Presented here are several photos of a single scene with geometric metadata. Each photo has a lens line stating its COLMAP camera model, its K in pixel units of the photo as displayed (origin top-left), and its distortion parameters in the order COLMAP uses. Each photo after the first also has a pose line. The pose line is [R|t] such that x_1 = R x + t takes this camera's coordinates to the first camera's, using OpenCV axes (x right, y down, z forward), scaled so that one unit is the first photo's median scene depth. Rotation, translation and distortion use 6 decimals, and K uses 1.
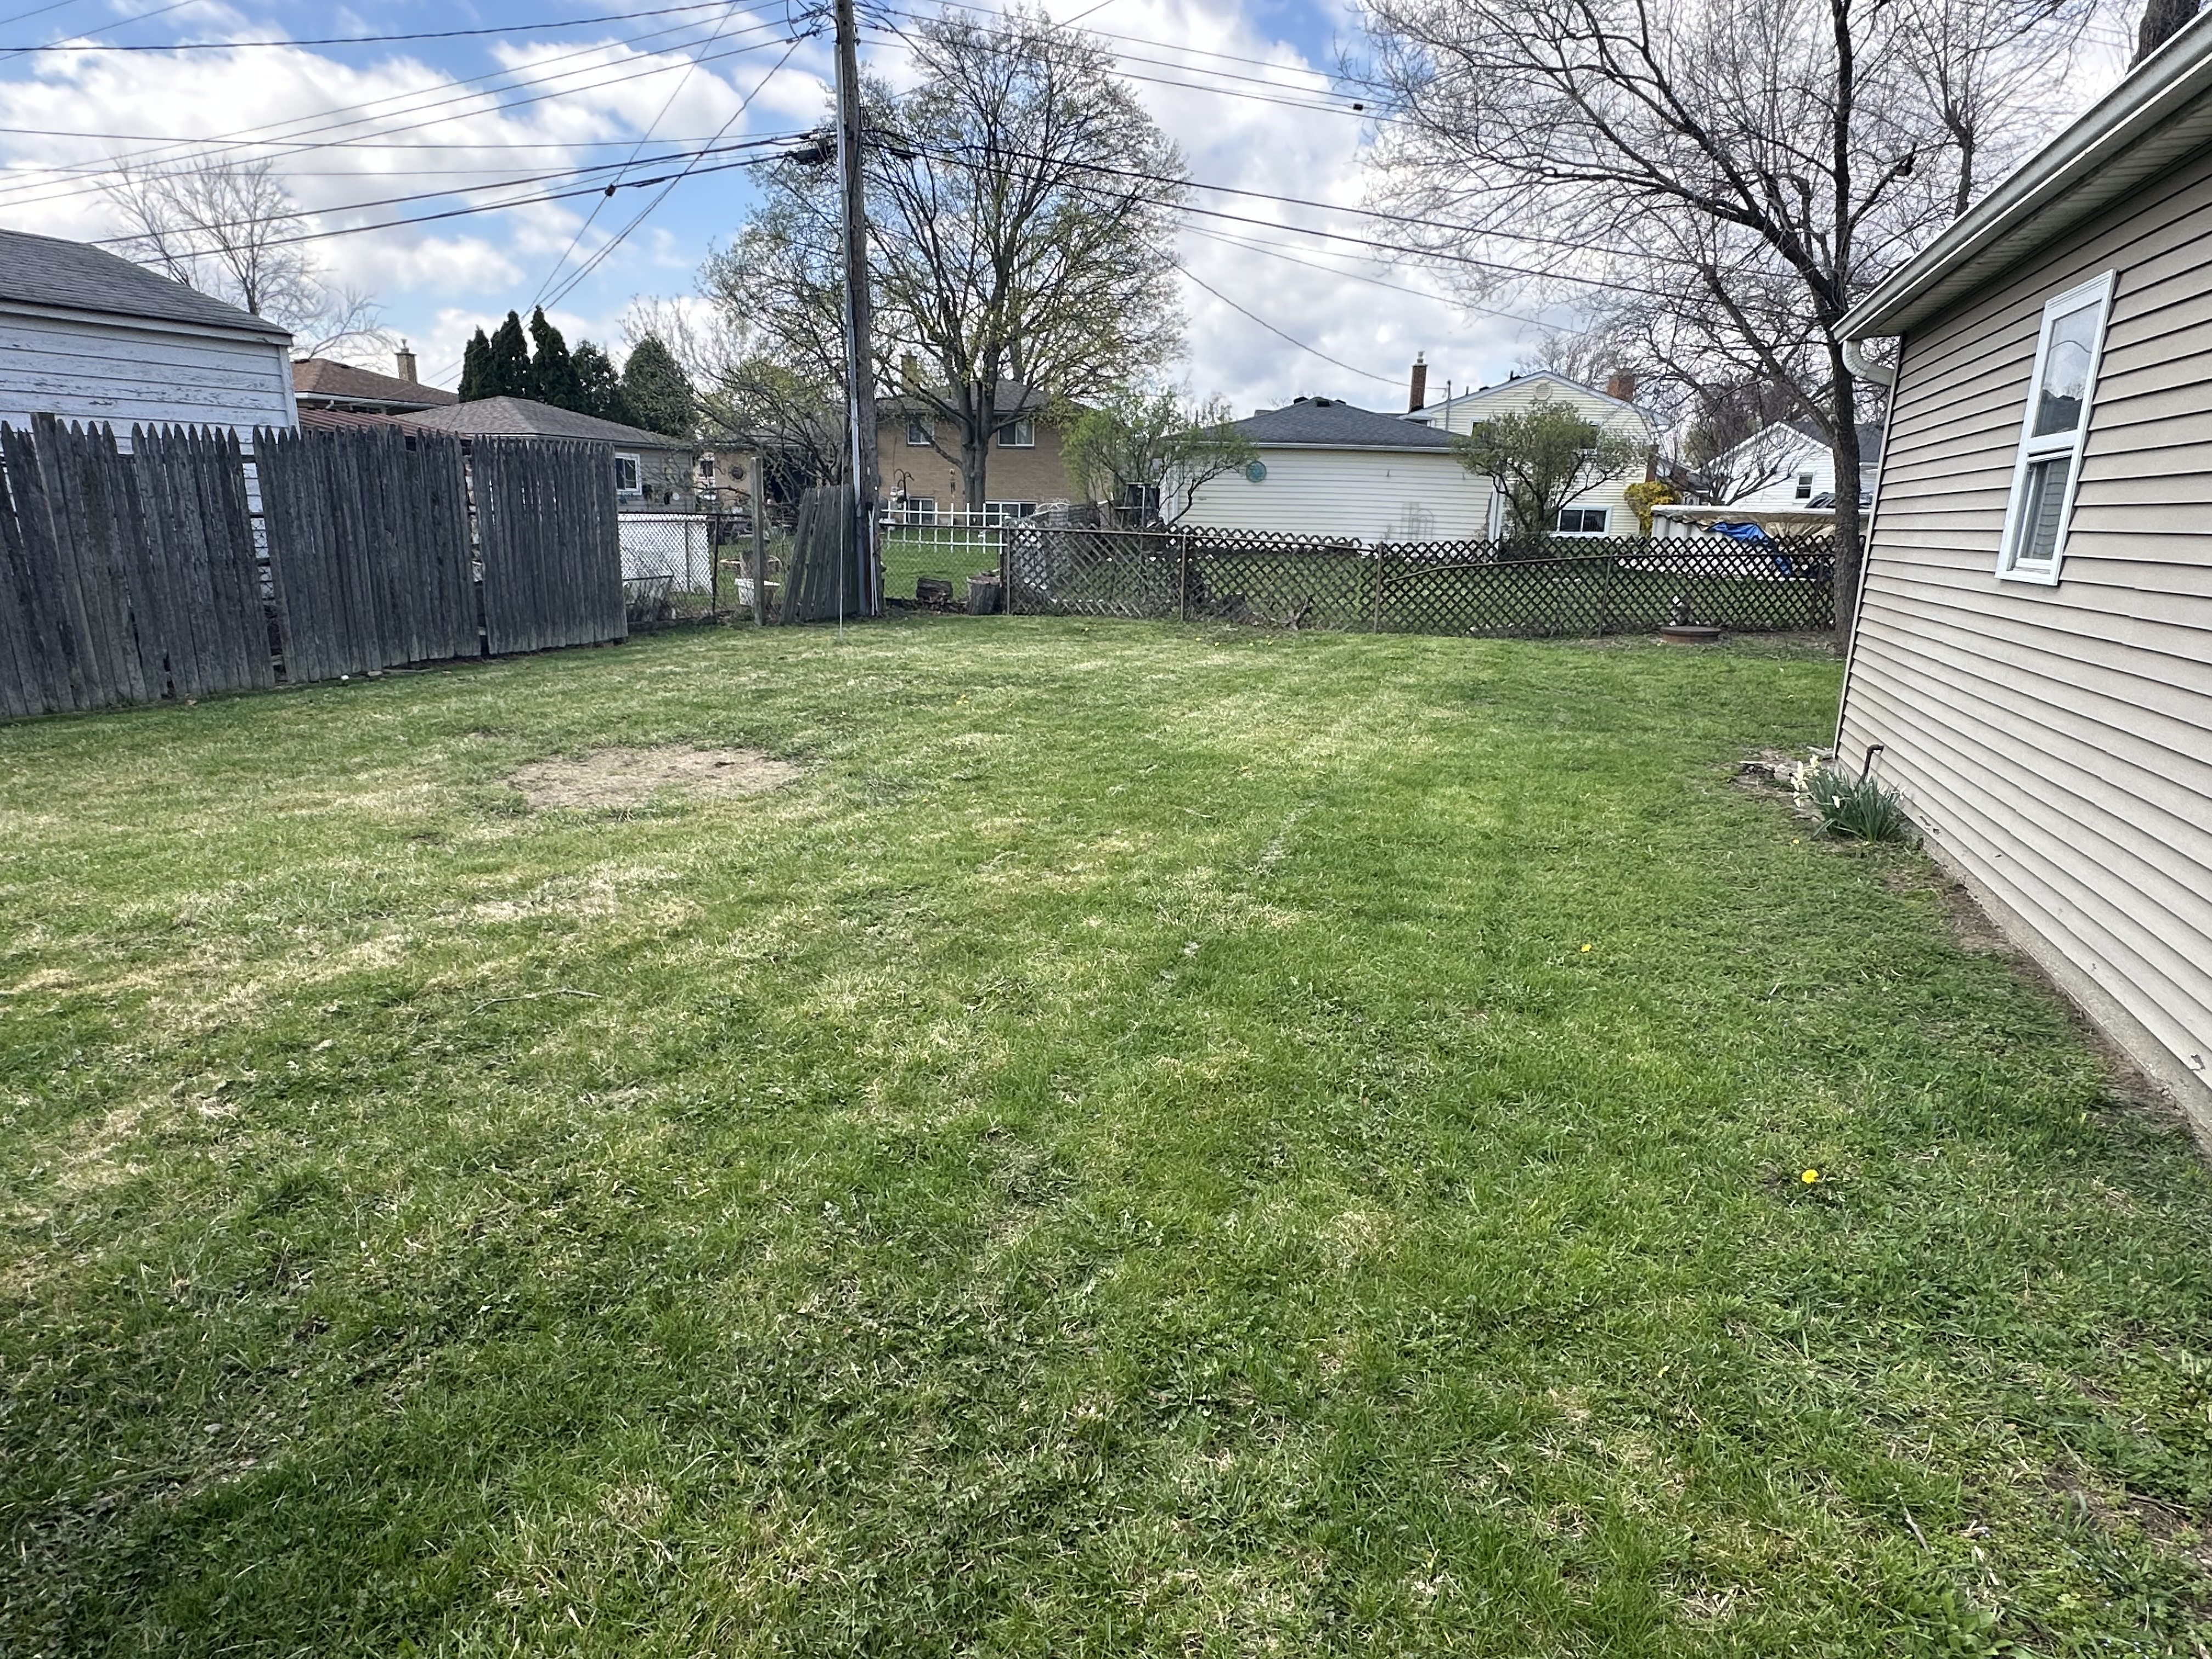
lens RADIAL K [[1308.3, 0, 1106.0], [0, 1308.3, 829.5], [0, 0, 1]] dist [-0.001453, 0.001836]
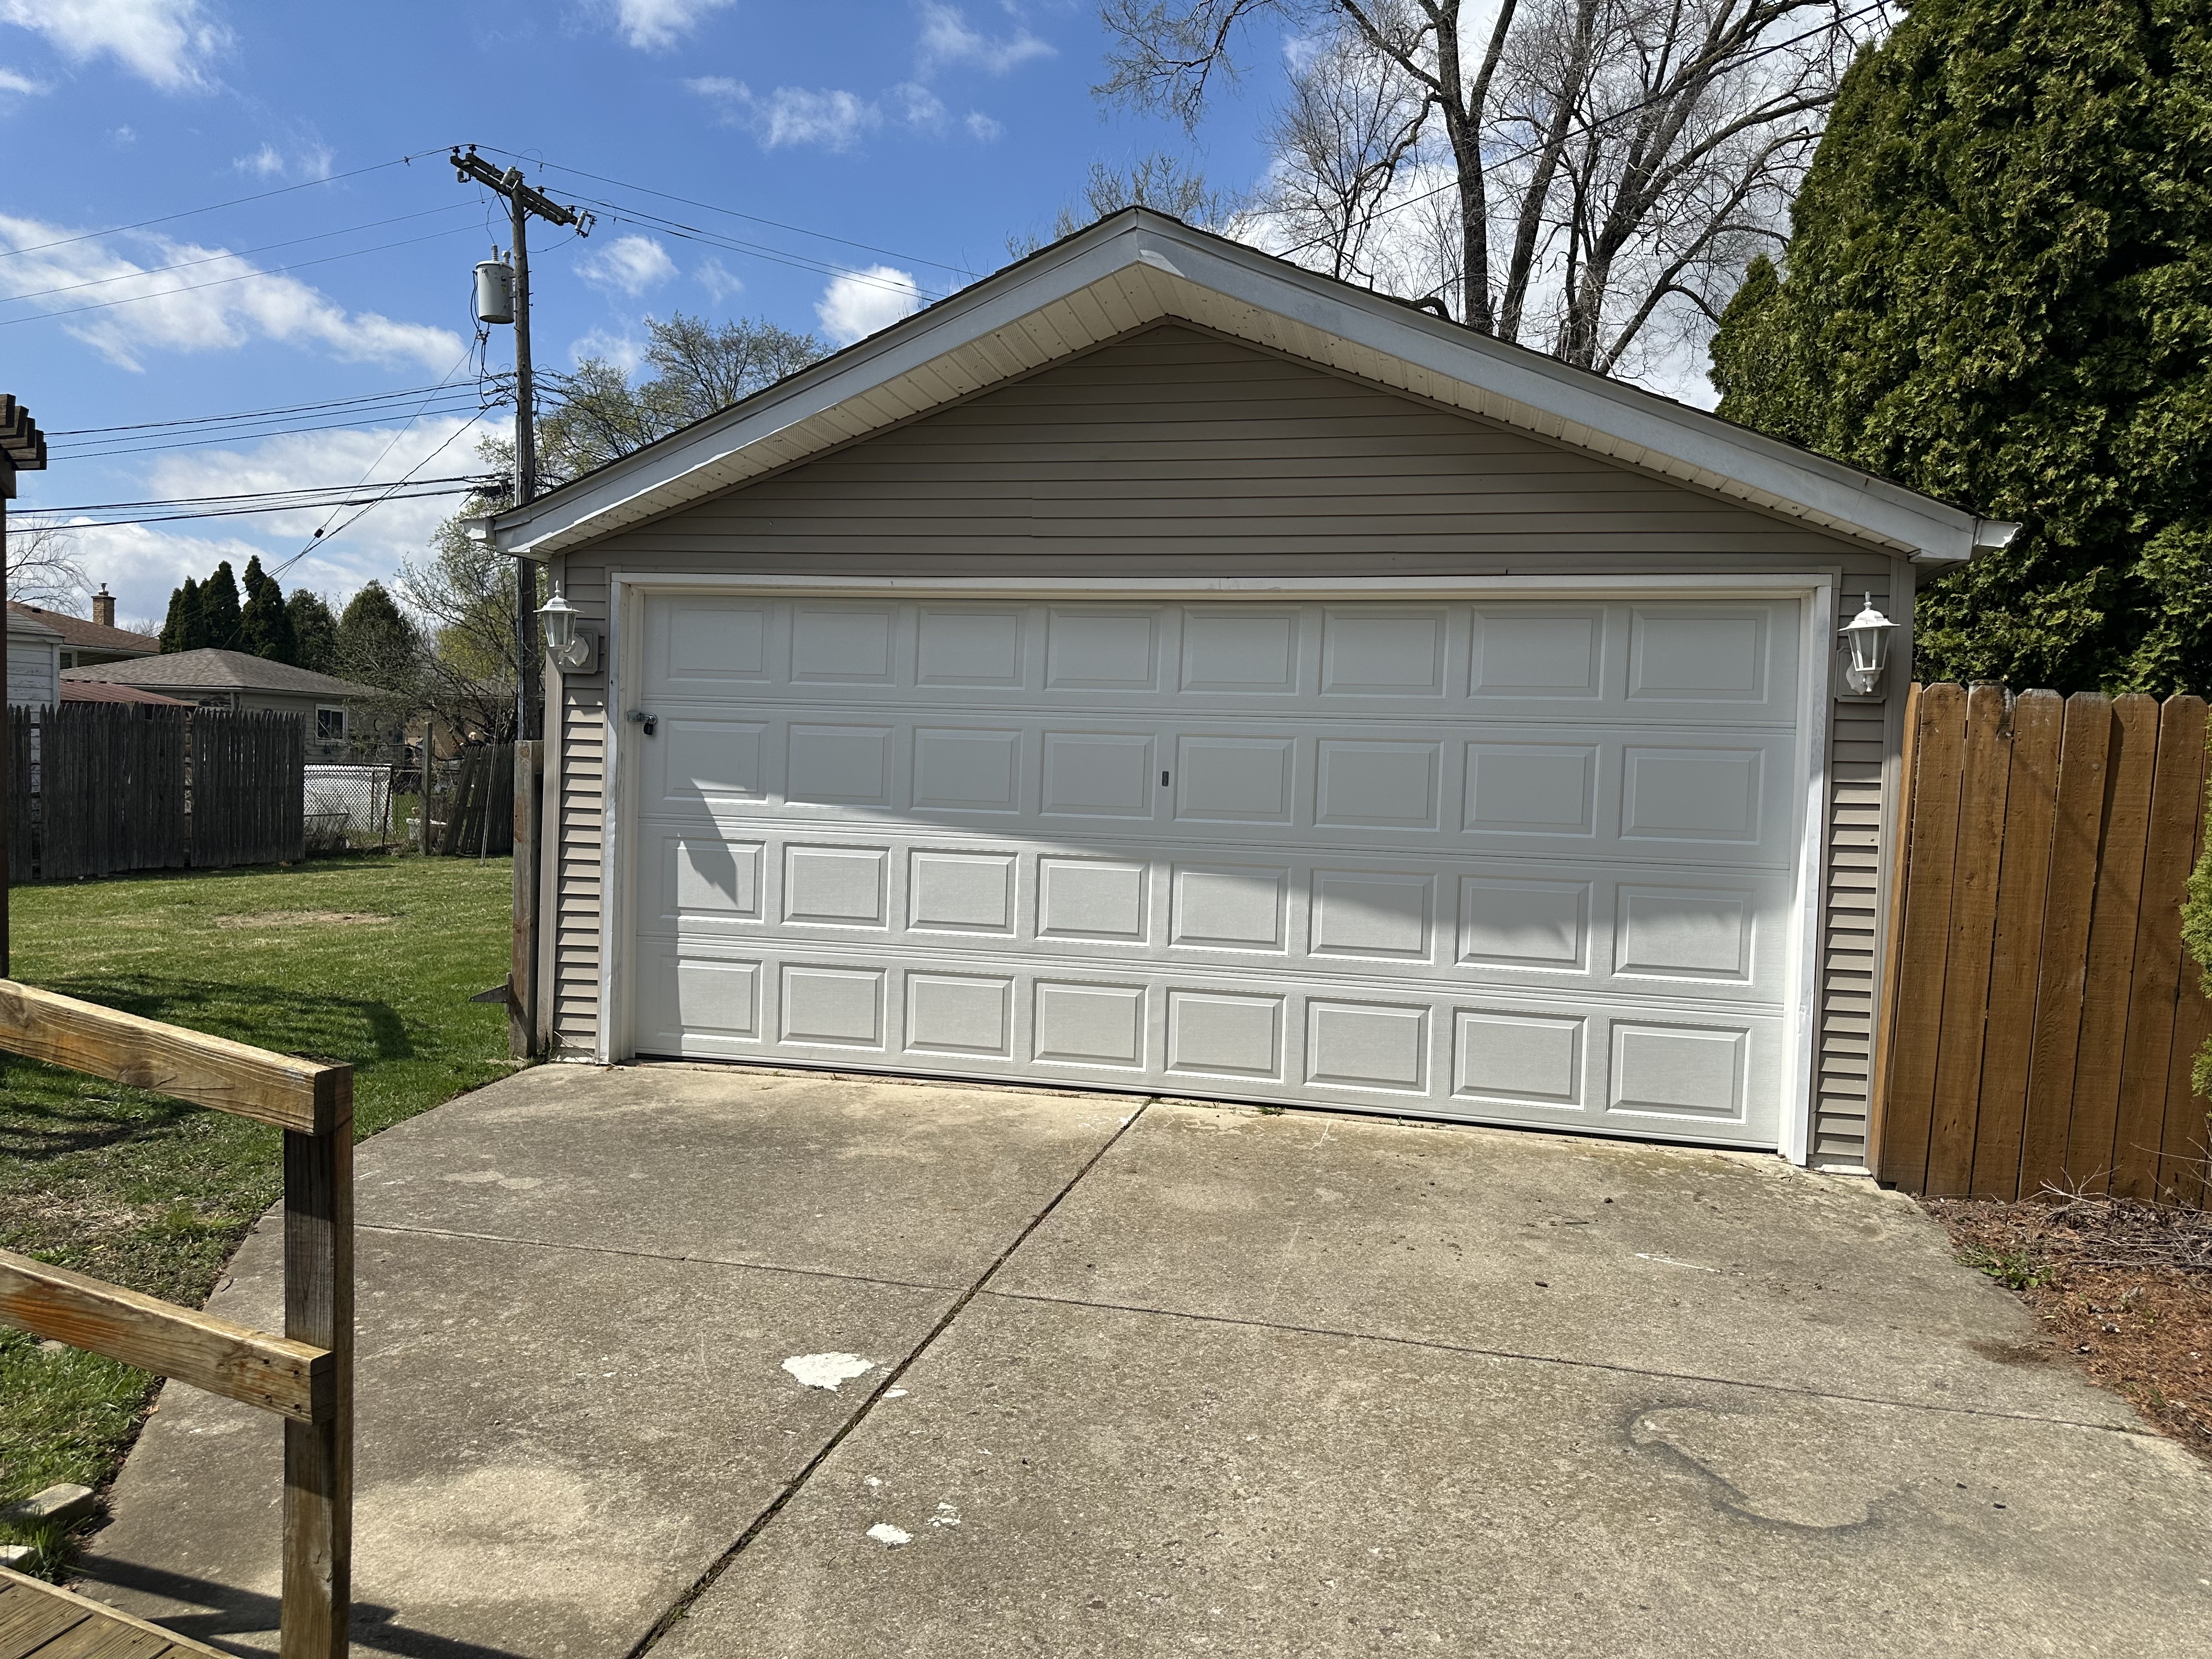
lens RADIAL K [[1585.5, 0, 1106.7], [0, 1585.5, 824.0], [0, 0, 1]] dist [0.043859, -0.061882]
pose [[0.994747, 0.007291, 0.102105, 0.210327], [0.013497, 0.979411, -0.201427, 0.119274], [-0.101471, 0.201747, 0.974167, -0.500215]]
